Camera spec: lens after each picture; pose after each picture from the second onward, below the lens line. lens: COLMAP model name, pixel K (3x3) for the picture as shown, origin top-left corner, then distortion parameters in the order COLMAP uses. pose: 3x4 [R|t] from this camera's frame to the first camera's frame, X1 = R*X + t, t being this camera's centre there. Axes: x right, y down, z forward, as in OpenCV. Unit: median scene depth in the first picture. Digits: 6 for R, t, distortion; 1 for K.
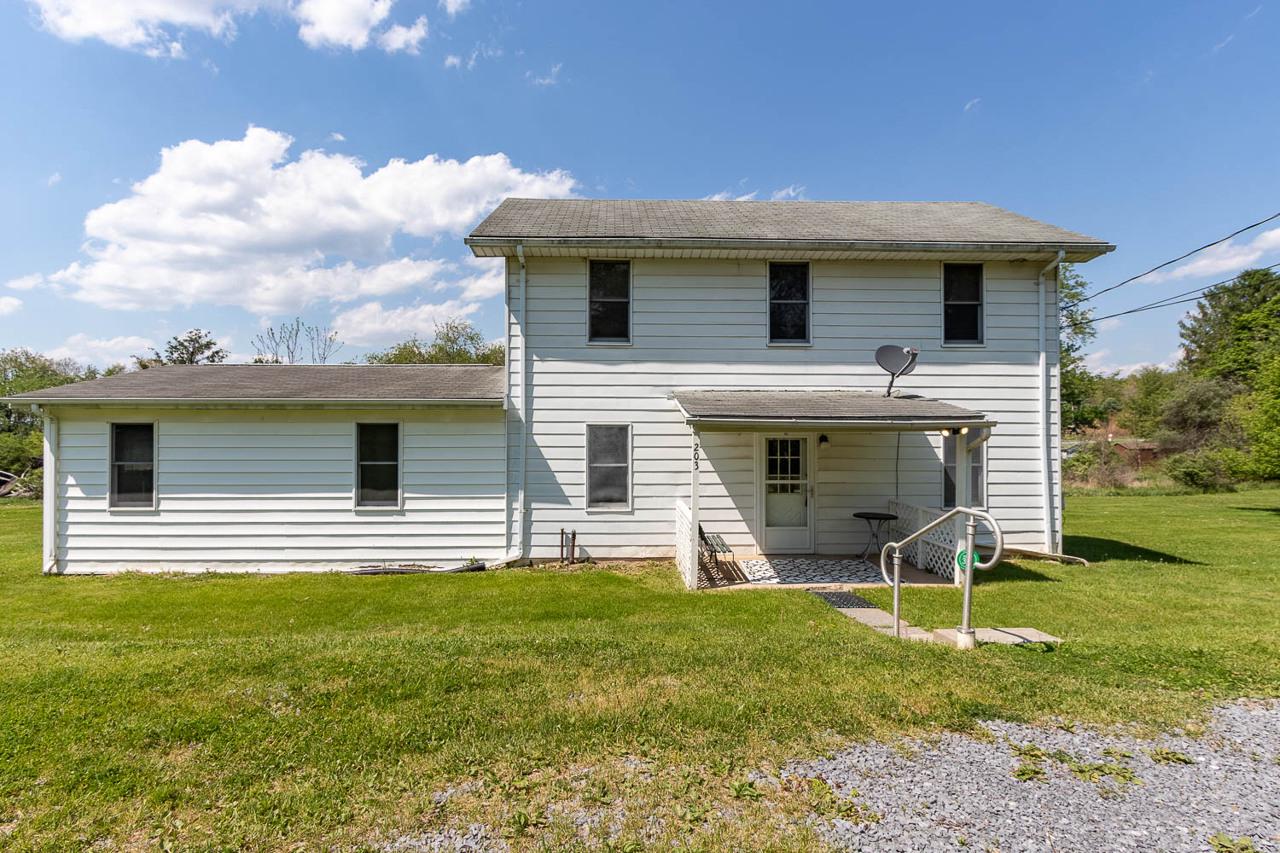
lens RADIAL K [[581.2, 0, 640.2], [0, 581.2, 408.4], [0, 0, 1]] dist [0.000510, 0.000332]
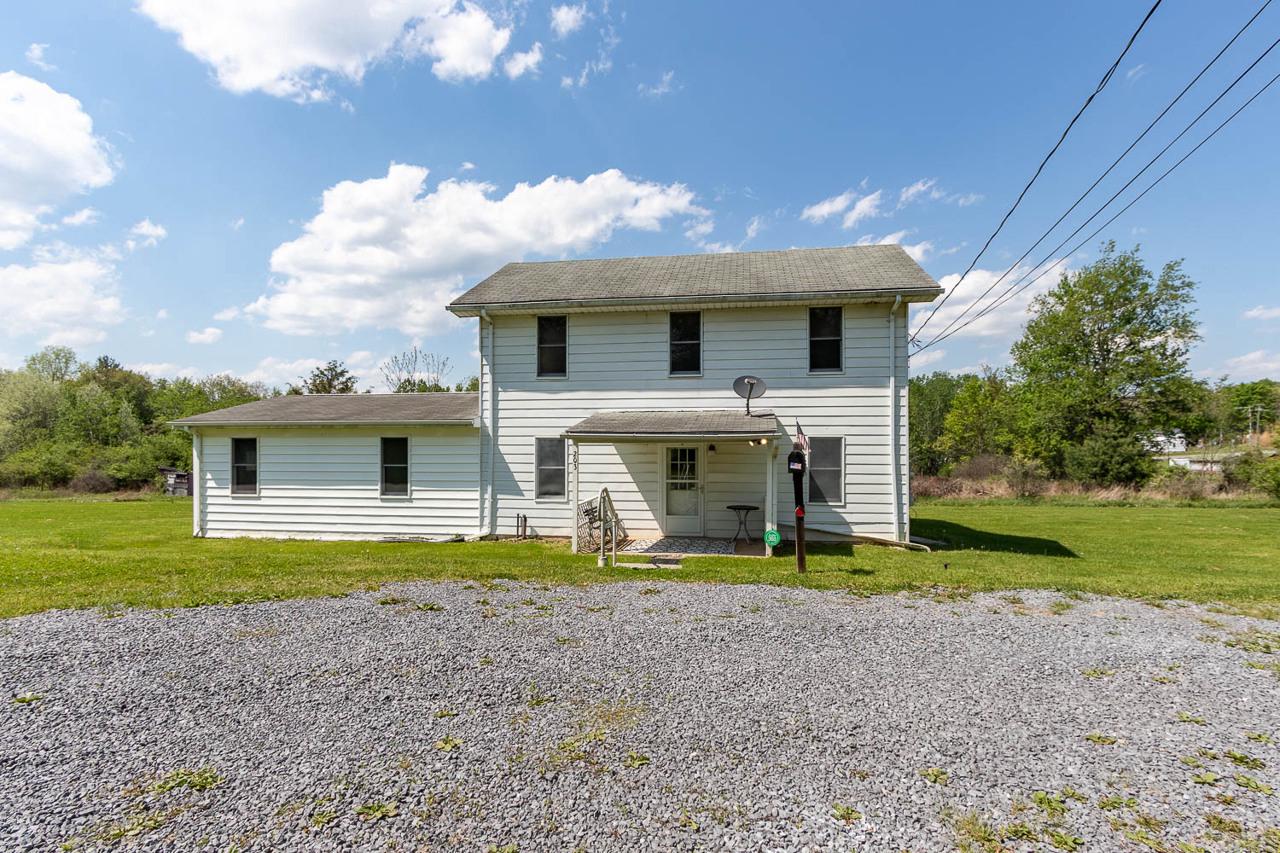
lens RADIAL K [[600.8, 0, 684.6], [0, 600.8, 425.8], [0, 0, 1]] dist [0.002798, 0.000638]
pose [[0.986528, -0.007485, -0.163419, 0.481924], [0.008879, 0.999930, 0.007797, -0.007997], [0.163350, -0.009143, 0.986526, -0.331260]]
